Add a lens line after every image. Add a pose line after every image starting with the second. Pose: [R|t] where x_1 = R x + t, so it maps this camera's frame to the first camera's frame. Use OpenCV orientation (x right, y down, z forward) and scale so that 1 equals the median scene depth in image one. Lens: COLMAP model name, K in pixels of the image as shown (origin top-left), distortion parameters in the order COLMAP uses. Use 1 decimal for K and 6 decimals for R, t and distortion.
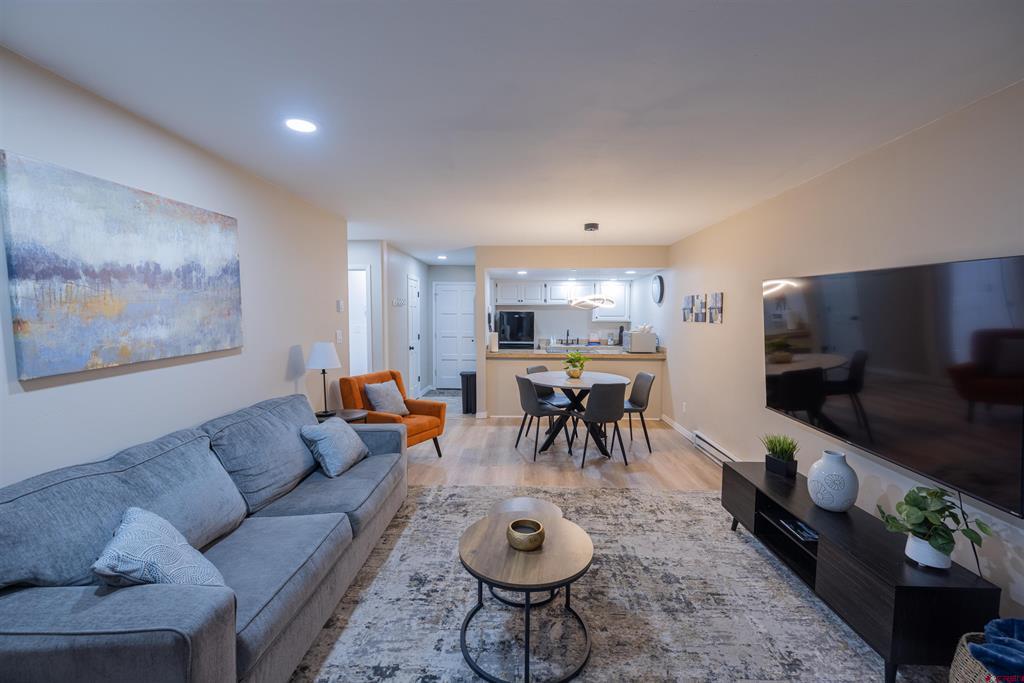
lens RADIAL K [[427.0, 0, 509.6], [0, 427.0, 339.8], [0, 0, 1]] dist [0.000329, 0.000063]
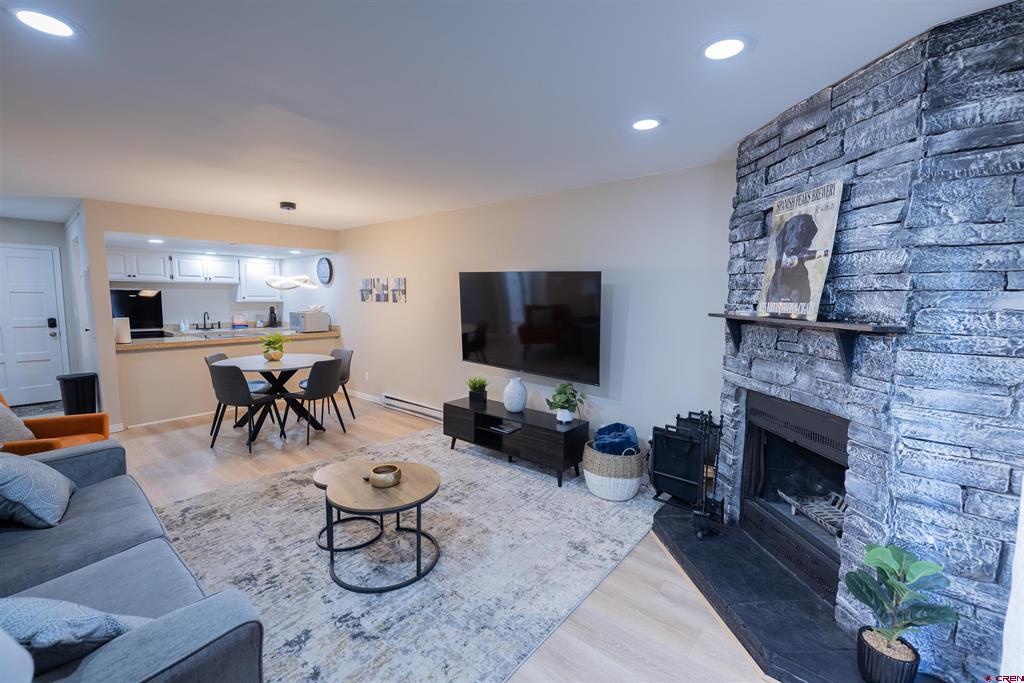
lens RADIAL K [[427.0, 0, 509.6], [0, 427.0, 339.8], [0, 0, 1]] dist [0.000329, 0.000063]
pose [[0.620293, -0.076698, 0.780611, -0.489129], [0.040524, 0.997012, 0.065759, 0.000451], [-0.783322, -0.009156, 0.621548, -0.027157]]
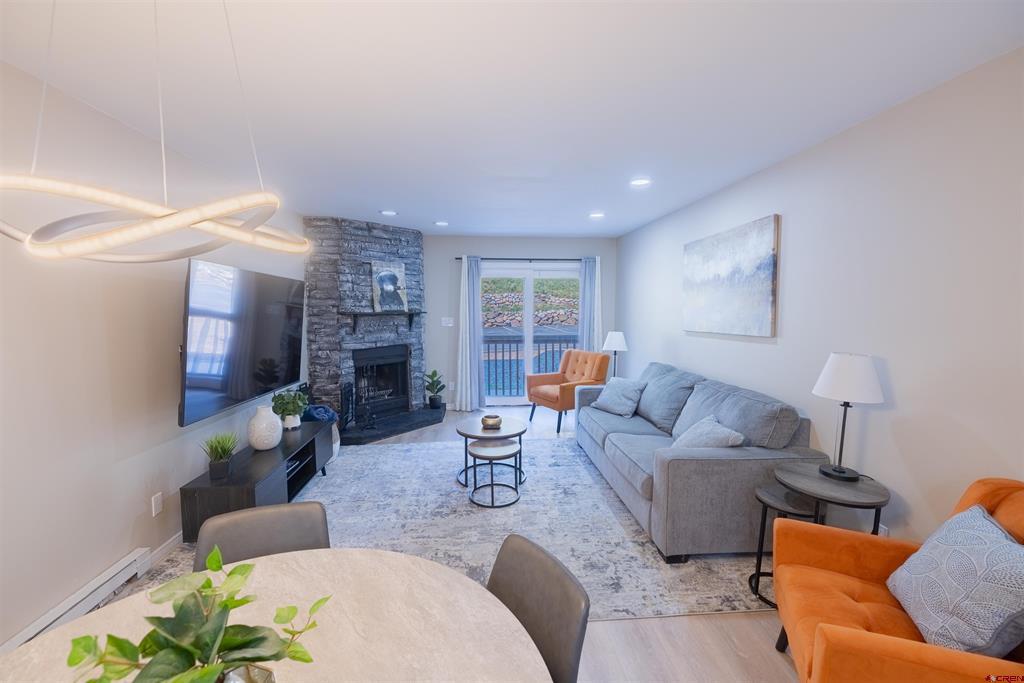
lens RADIAL K [[427.0, 0, 509.6], [0, 427.0, 339.8], [0, 0, 1]] dist [0.000329, 0.000063]
pose [[-0.993178, 0.003624, -0.116551, 0.131793], [-0.012902, 0.989965, 0.140723, -0.121879], [0.115891, 0.141267, -0.983165, 2.062692]]
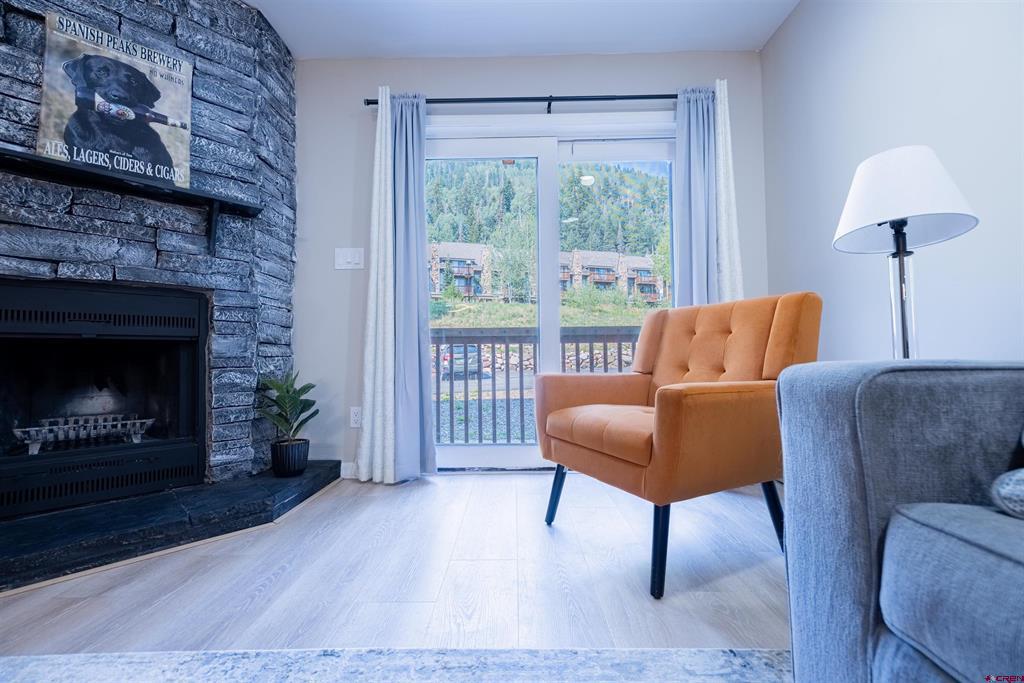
lens RADIAL K [[427.0, 0, 509.6], [0, 427.0, 339.8], [0, 0, 1]] dist [0.000329, 0.000063]
pose [[-0.999814, 0.003037, -0.019040, -0.138618], [0.002749, 0.999882, 0.015123, 0.272812], [0.019083, 0.015068, -0.999704, 0.727130]]
